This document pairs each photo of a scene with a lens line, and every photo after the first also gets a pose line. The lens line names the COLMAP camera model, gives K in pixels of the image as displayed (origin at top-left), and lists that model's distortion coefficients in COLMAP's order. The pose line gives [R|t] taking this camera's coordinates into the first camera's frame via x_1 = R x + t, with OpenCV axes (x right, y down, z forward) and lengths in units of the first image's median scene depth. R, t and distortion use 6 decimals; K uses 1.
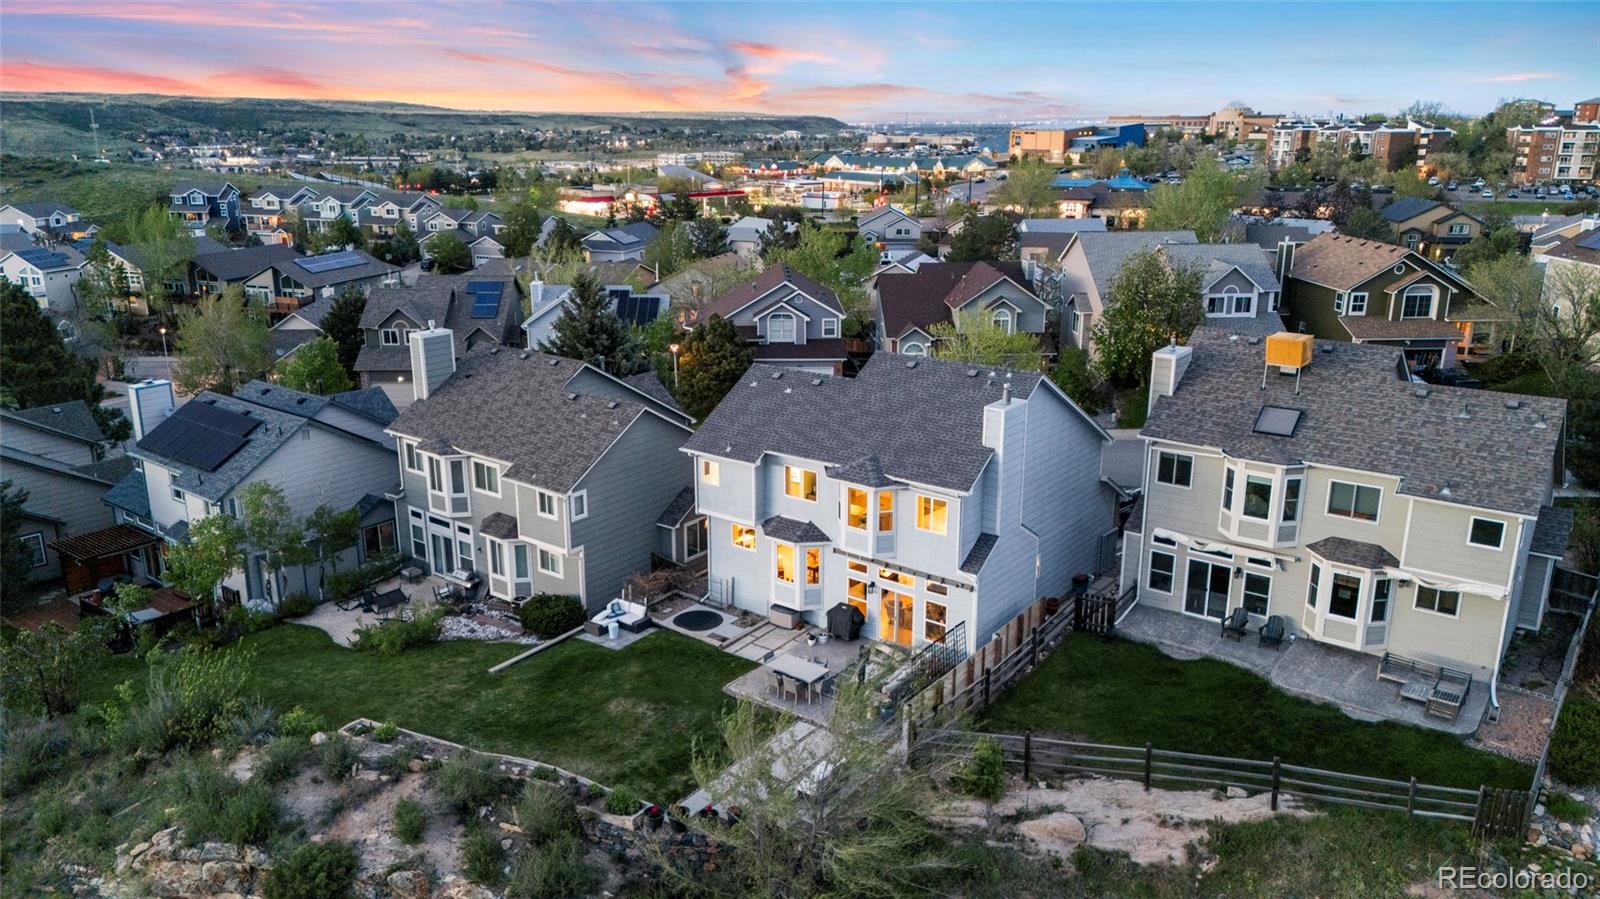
lens RADIAL K [[1170.9, 0, 771.2], [0, 1170.9, 431.0], [0, 0, 1]] dist [0.064073, -0.033575]
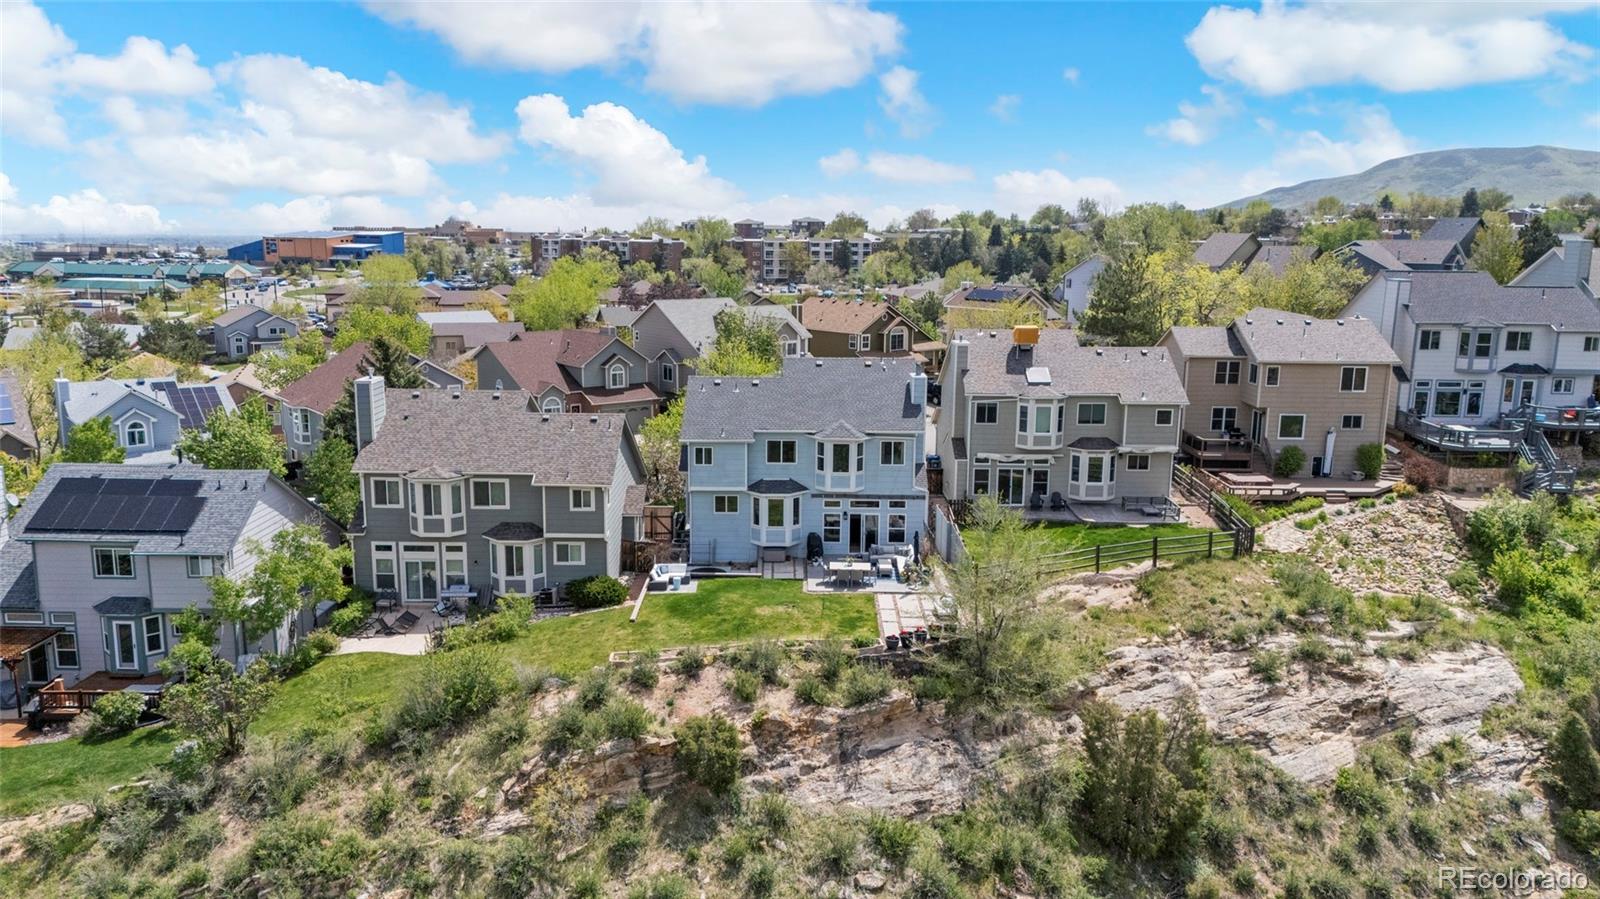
lens RADIAL K [[1170.9, 0, 790.5], [0, 1170.9, 442.1], [0, 0, 1]] dist [0.064073, -0.033575]
pose [[0.795384, -0.098669, 0.598021, -0.788273], [0.147479, 0.988513, -0.033053, 0.081455], [-0.587890, 0.114485, 0.800799, -0.096405]]
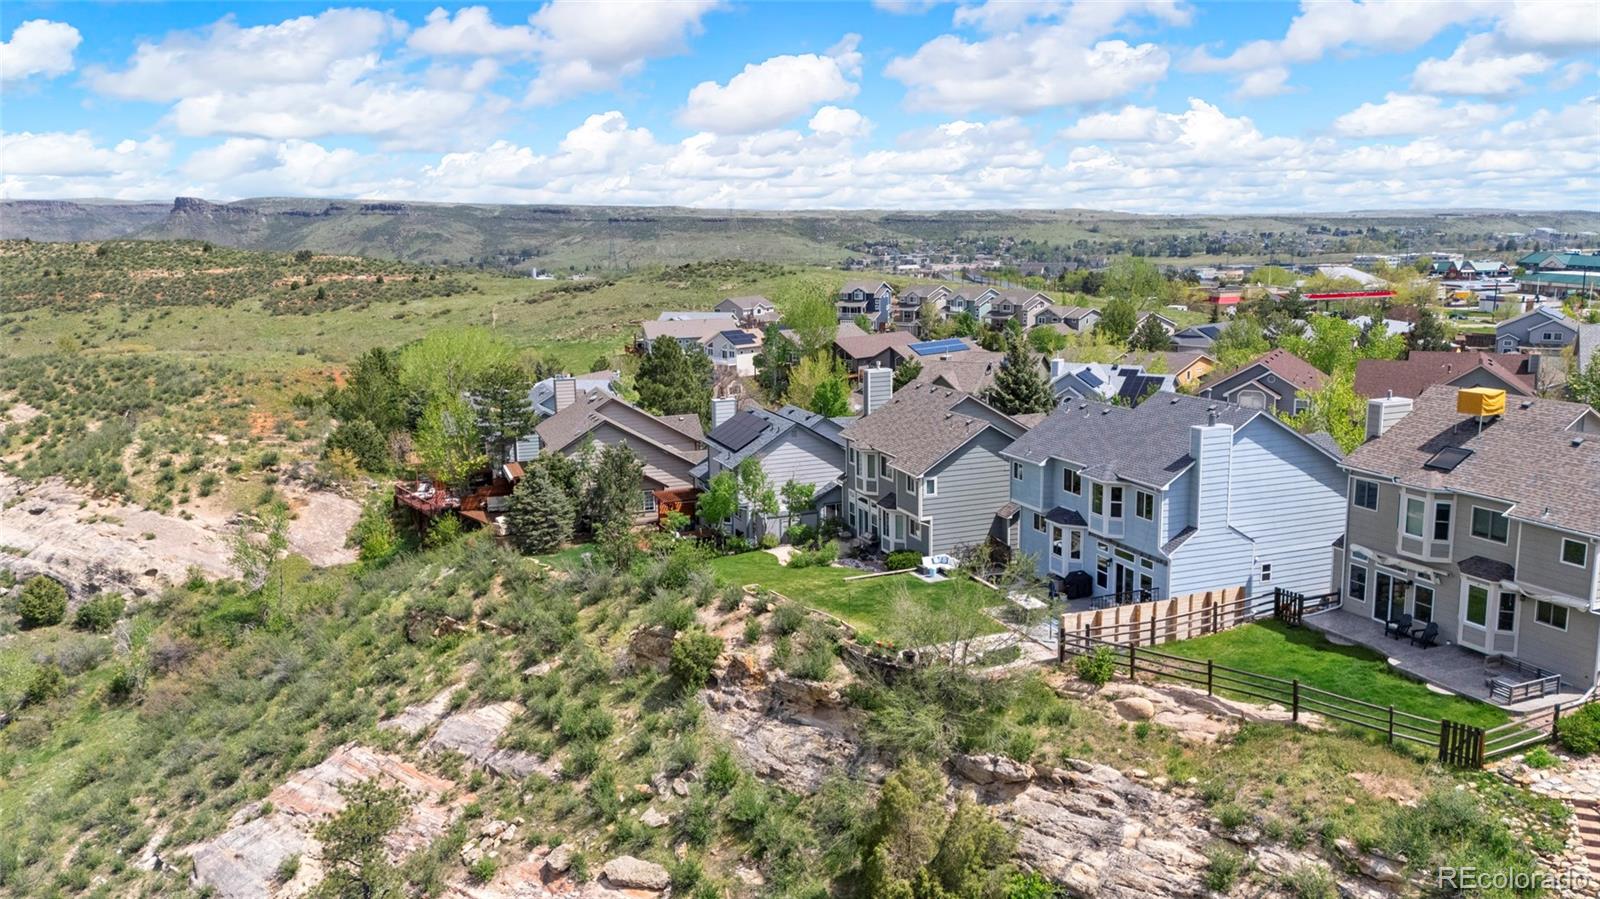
lens RADIAL K [[1170.9, 0, 795.4], [0, 1170.9, 457.3], [0, 0, 1]] dist [0.064073, -0.033575]
pose [[0.864702, 0.085926, -0.494880, 0.421879], [-0.117028, 0.992609, -0.032135, 0.098814], [0.488461, 0.085702, 0.868367, -0.340674]]
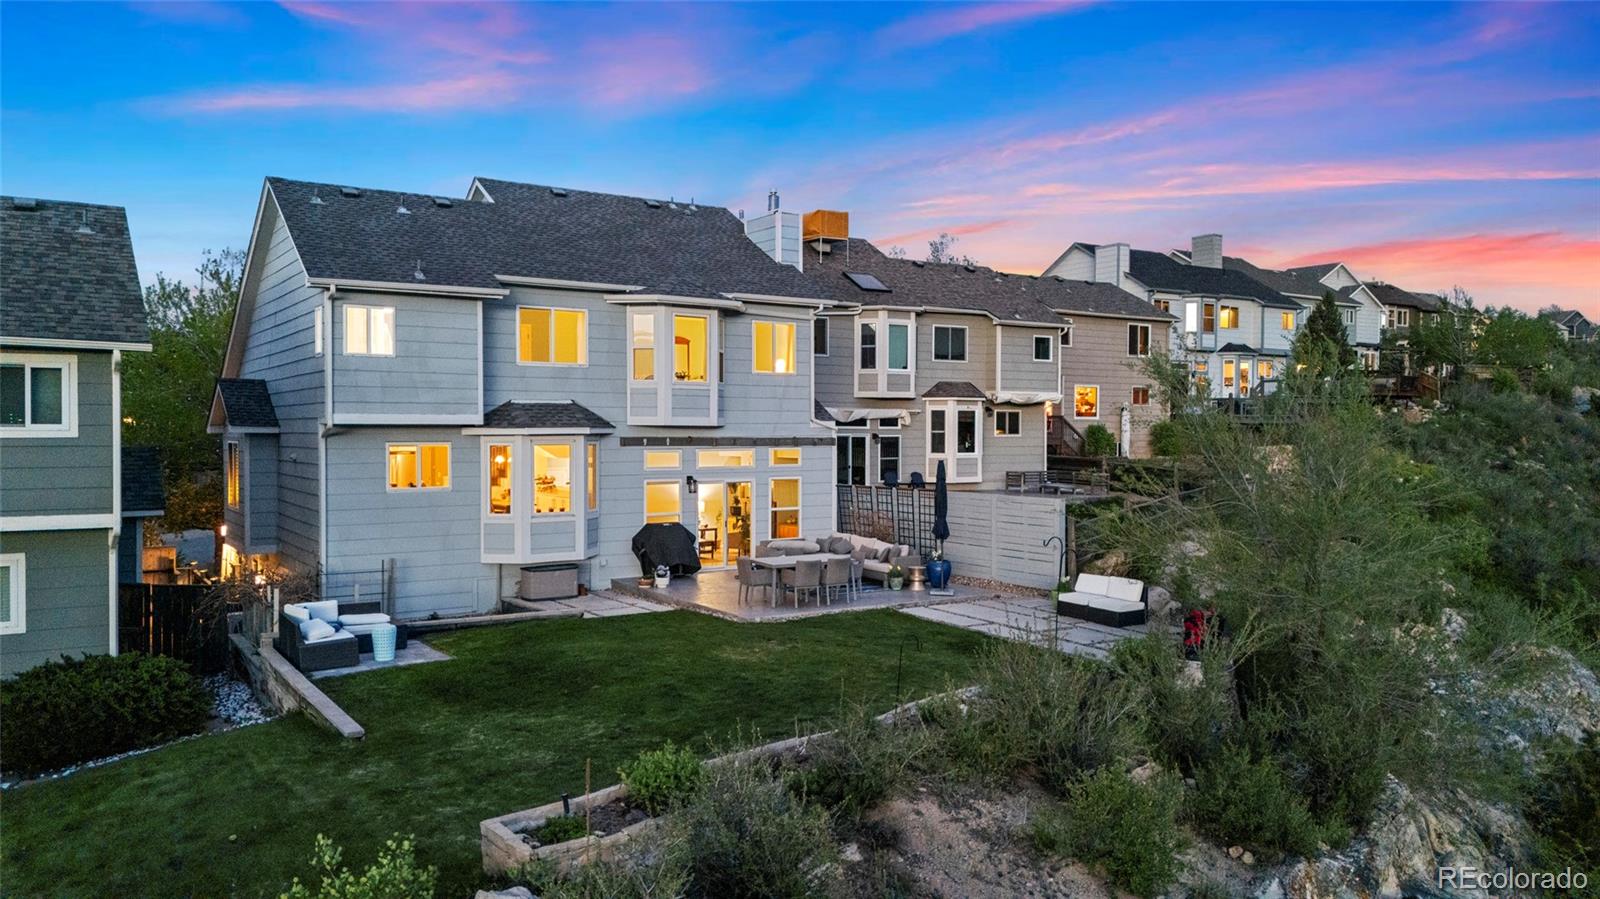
lens RADIAL K [[1170.9, 0, 796.8], [0, 1170.9, 444.1], [0, 0, 1]] dist [0.064073, -0.033575]
pose [[0.324426, -0.006940, 0.945885, -0.495201], [0.241212, 0.967521, -0.075633, 0.172277], [-0.914639, 0.252696, 0.315563, 0.727345]]
